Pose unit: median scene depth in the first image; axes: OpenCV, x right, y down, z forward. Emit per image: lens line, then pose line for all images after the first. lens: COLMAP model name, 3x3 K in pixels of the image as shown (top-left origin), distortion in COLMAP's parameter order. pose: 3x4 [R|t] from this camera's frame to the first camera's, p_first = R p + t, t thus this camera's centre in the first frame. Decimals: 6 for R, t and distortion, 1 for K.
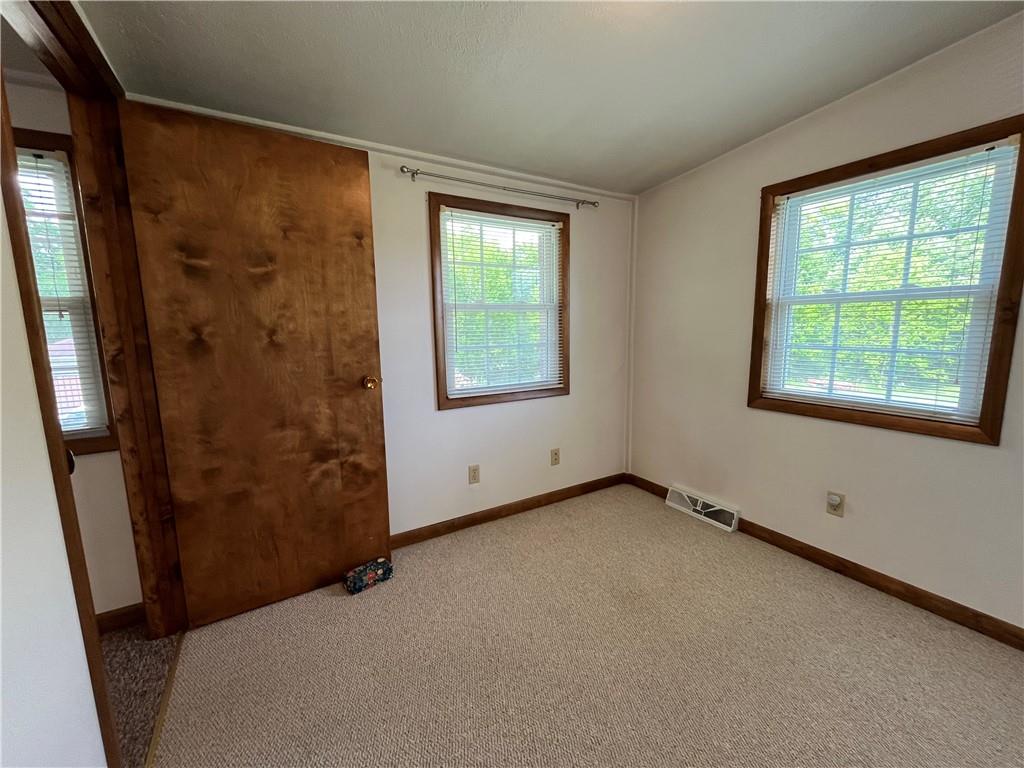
lens RADIAL K [[417.3, 0, 514.3], [0, 417.3, 383.6], [0, 0, 1]] dist [-0.002106, 0.000003]
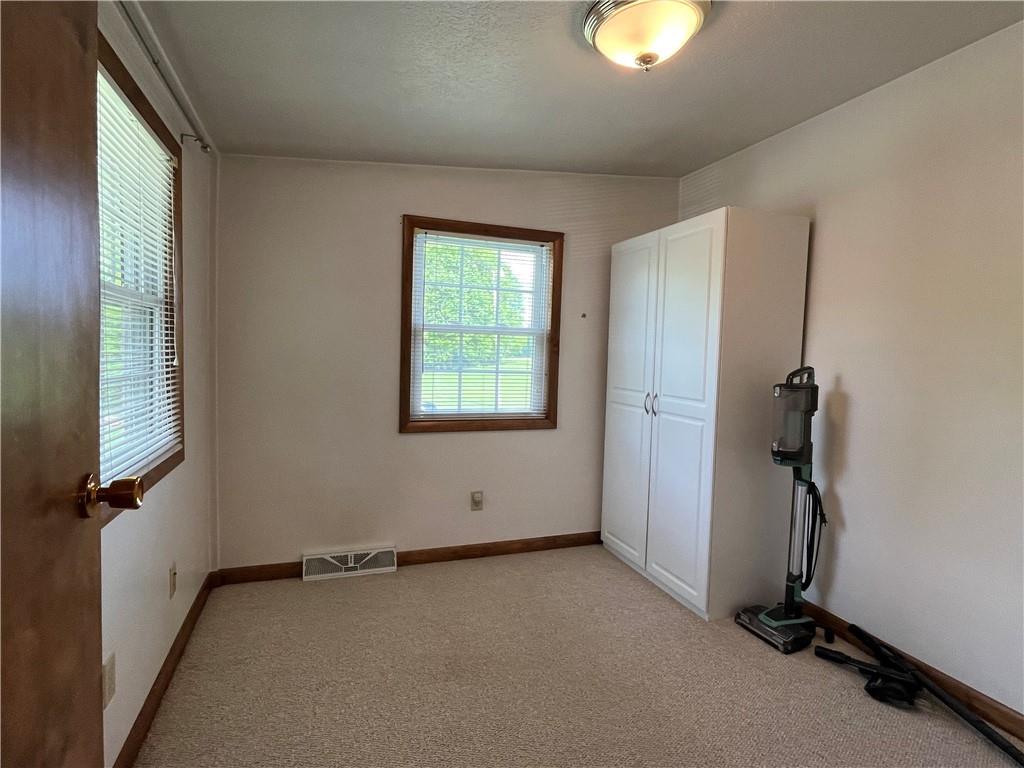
lens RADIAL K [[526.0, 0, 517.2], [0, 526.0, 377.9], [0, 0, 1]] dist [-0.001667, -0.000183]
pose [[0.178274, -0.042832, 0.983048, -0.570547], [0.099050, 0.994759, 0.025380, -0.074429], [-0.978983, 0.092847, 0.181582, 0.489508]]
